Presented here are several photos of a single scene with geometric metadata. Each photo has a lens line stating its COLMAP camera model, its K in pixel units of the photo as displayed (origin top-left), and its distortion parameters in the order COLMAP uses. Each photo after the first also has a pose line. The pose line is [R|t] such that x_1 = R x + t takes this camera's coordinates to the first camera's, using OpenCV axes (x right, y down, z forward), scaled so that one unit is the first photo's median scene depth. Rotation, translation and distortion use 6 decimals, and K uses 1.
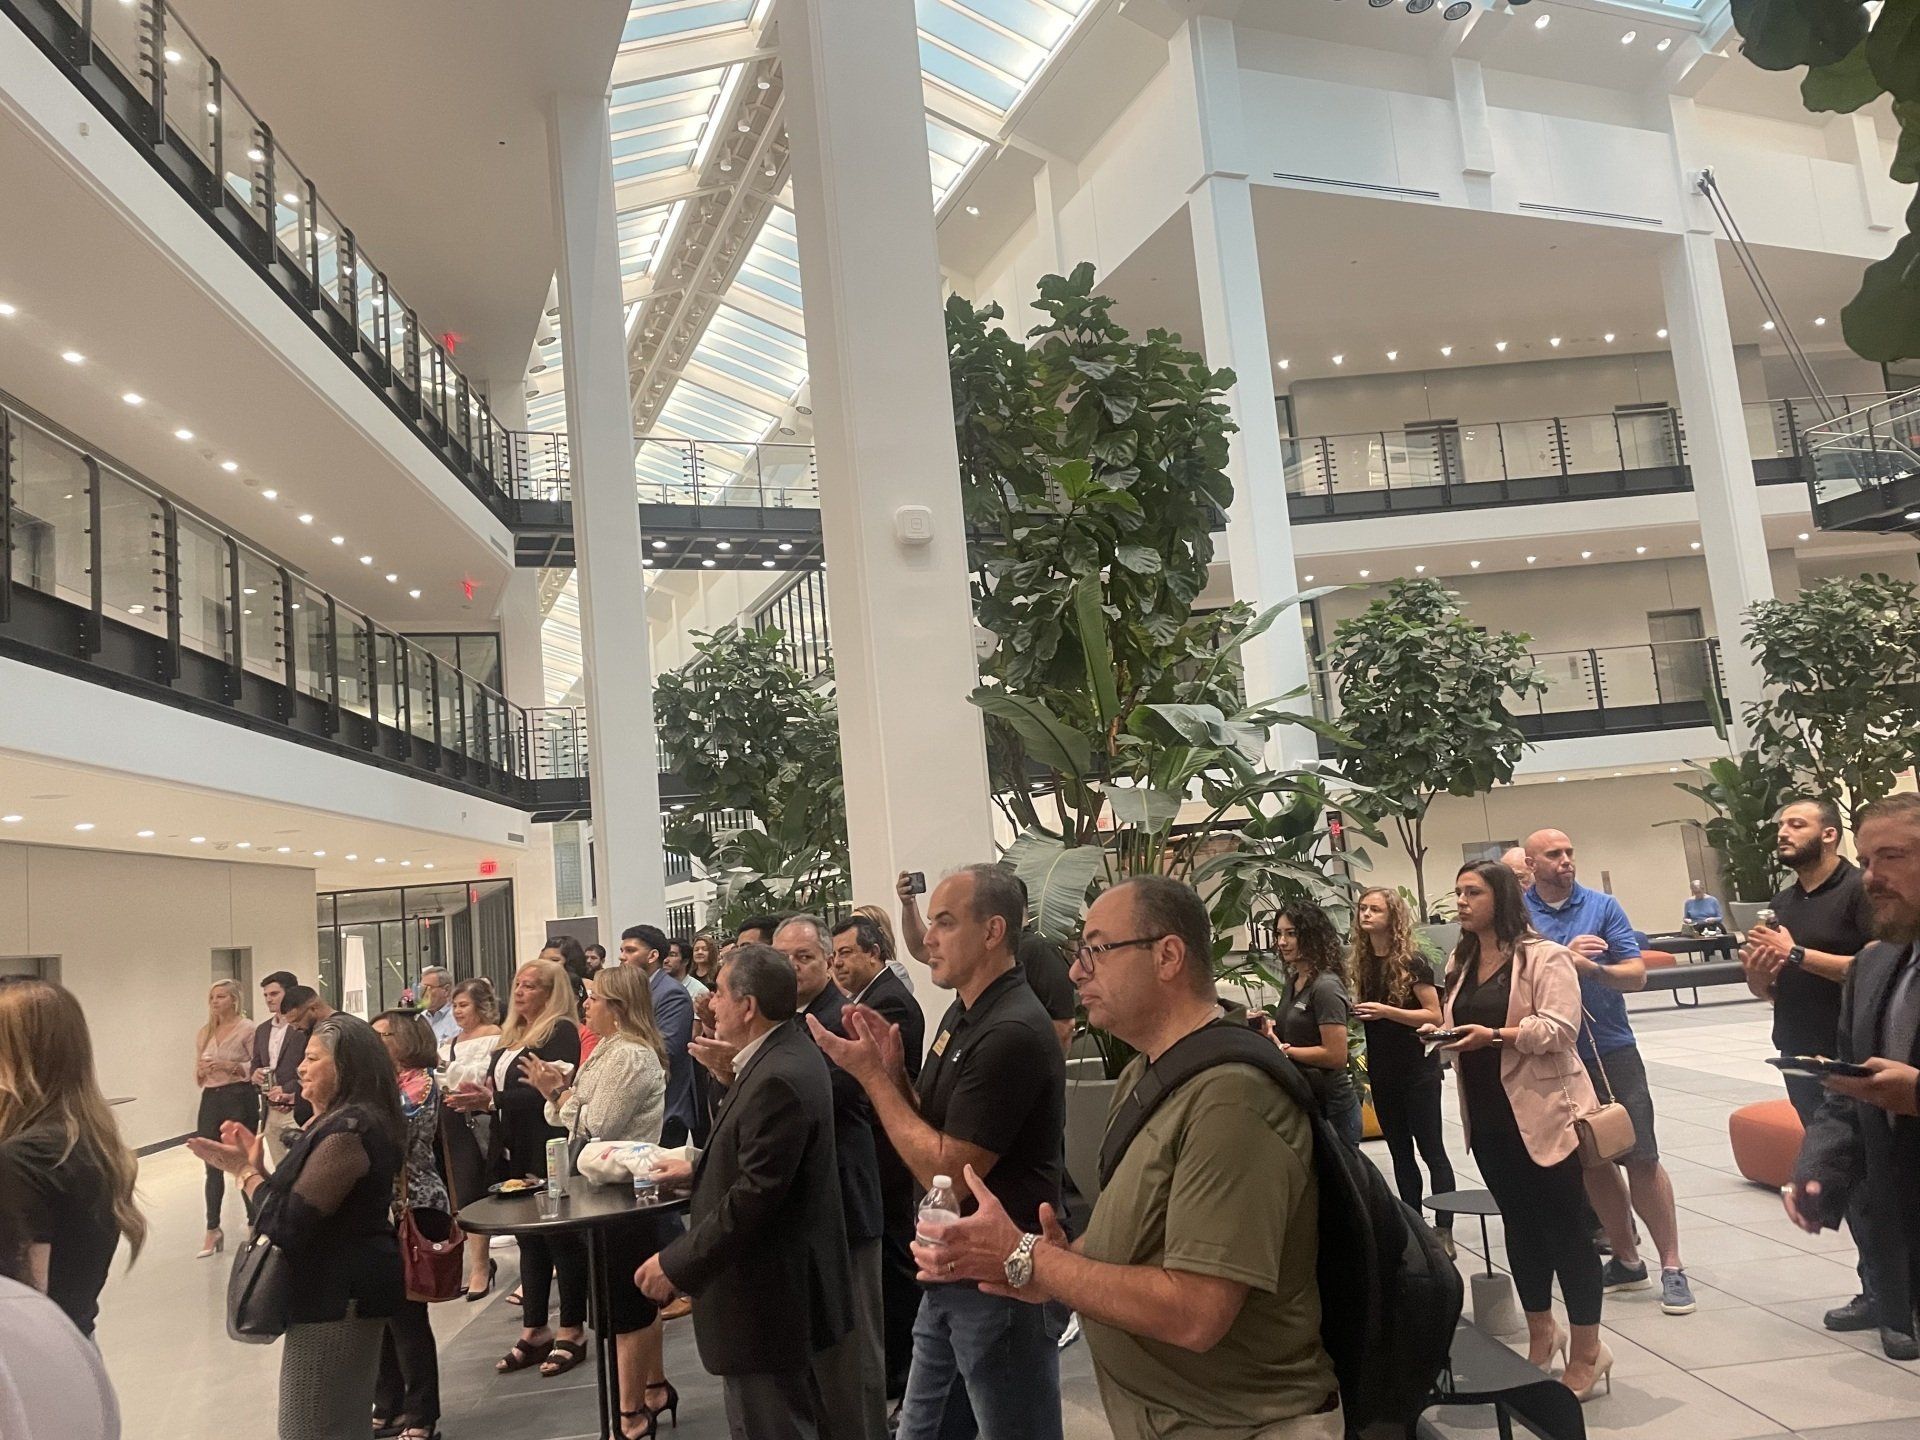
lens RADIAL K [[1439.5, 0, 964.9], [0, 1439.5, 717.1], [0, 0, 1]] dist [0.089138, -0.112949]
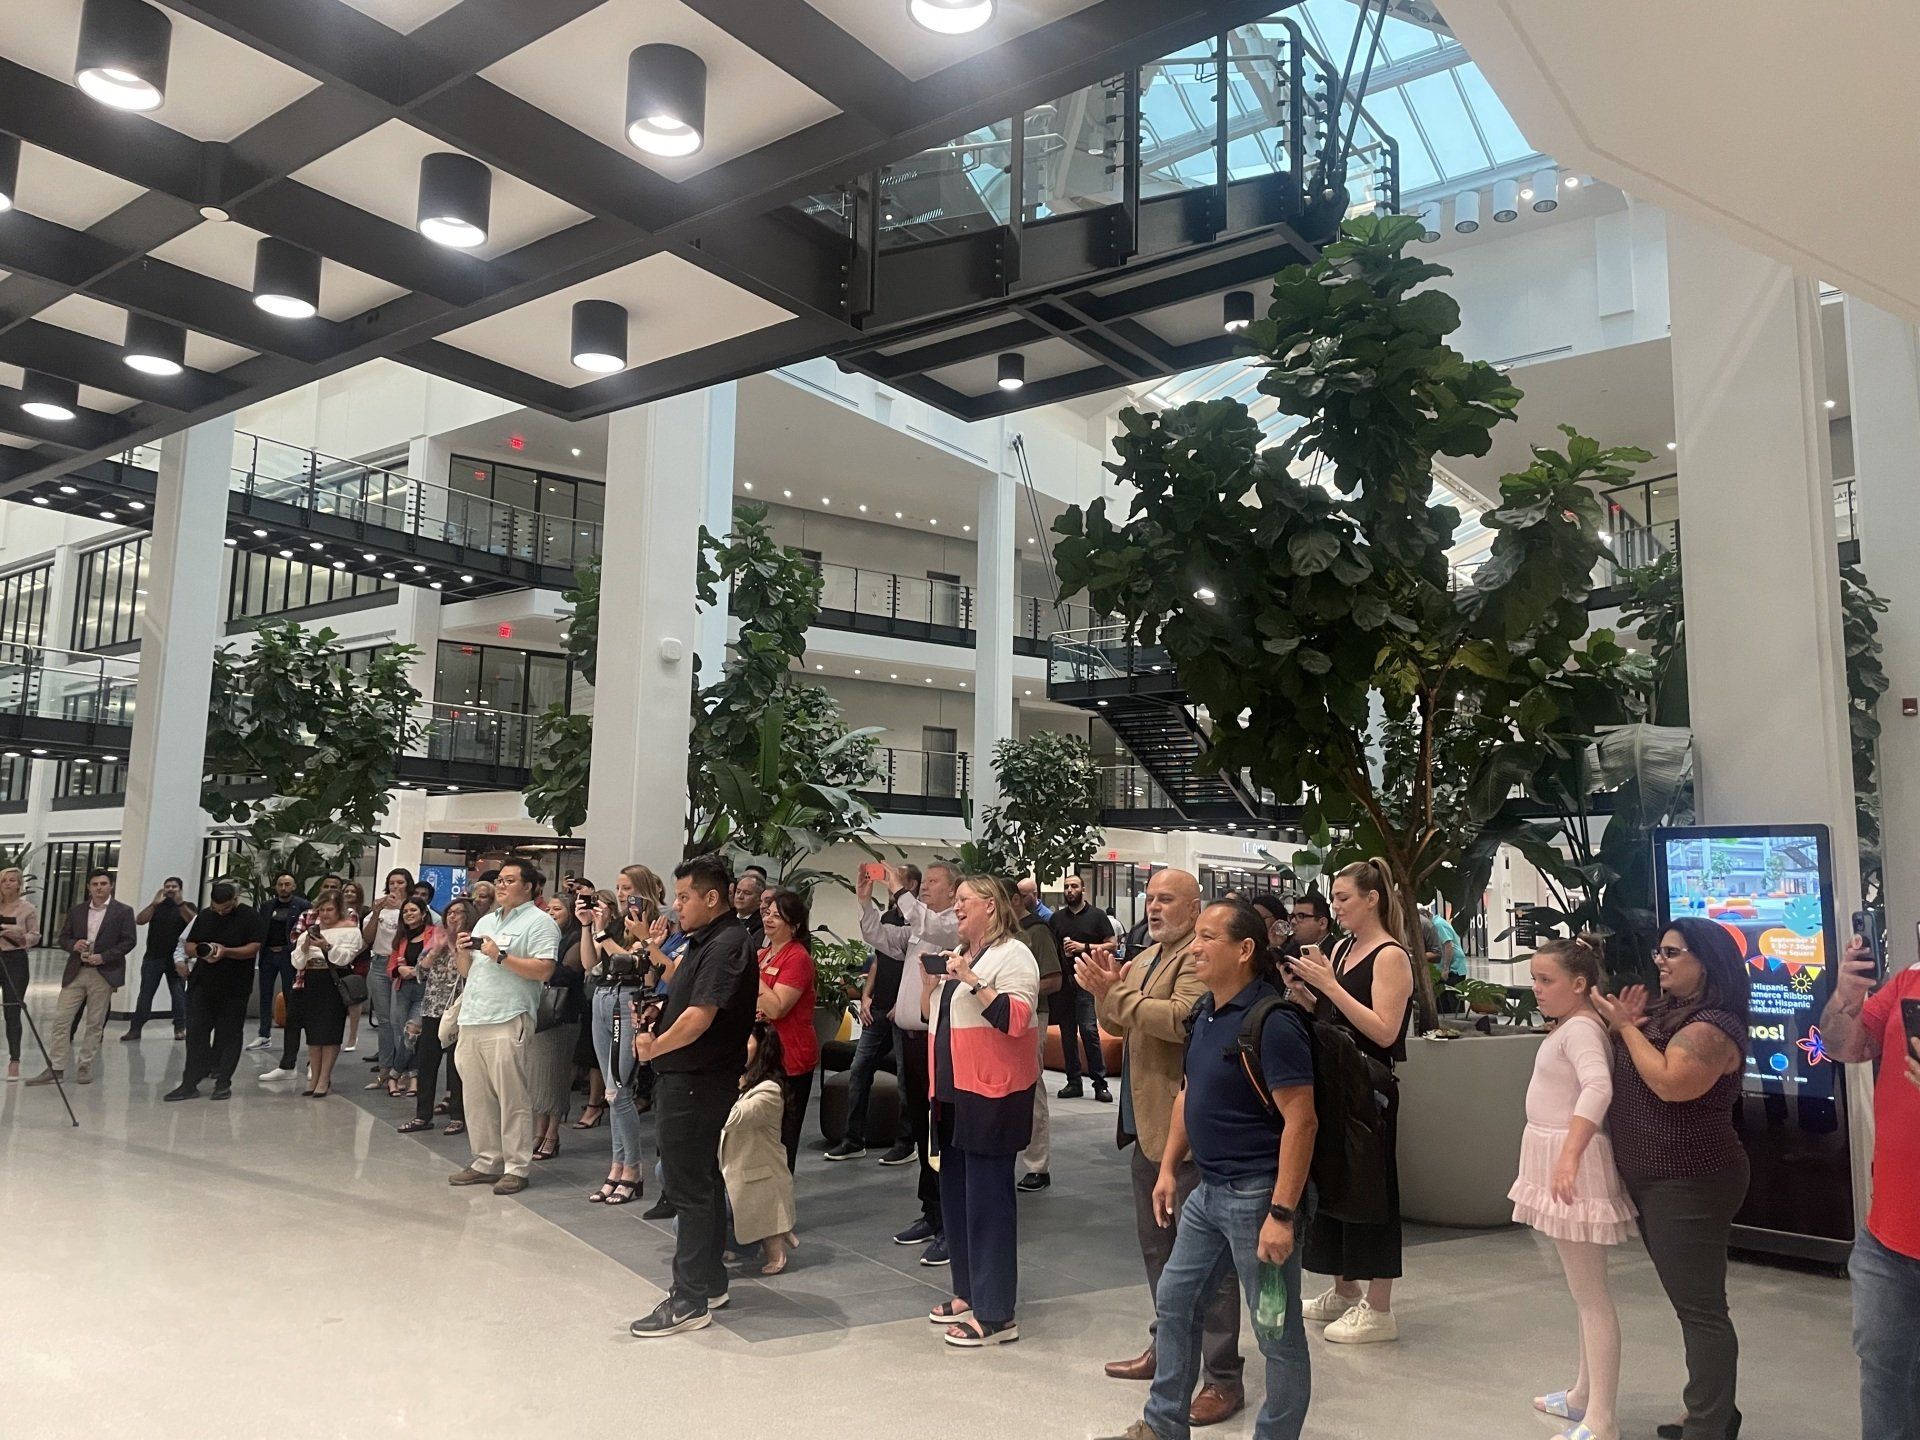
lens RADIAL K [[1439.5, 0, 961.2], [0, 1439.5, 702.5], [0, 0, 1]] dist [0.089138, -0.112949]
pose [[0.853210, 0.181460, 0.488984, -0.262037], [-0.167592, 0.983192, -0.072435, -0.004327], [-0.493909, -0.020148, 0.869280, -0.290435]]
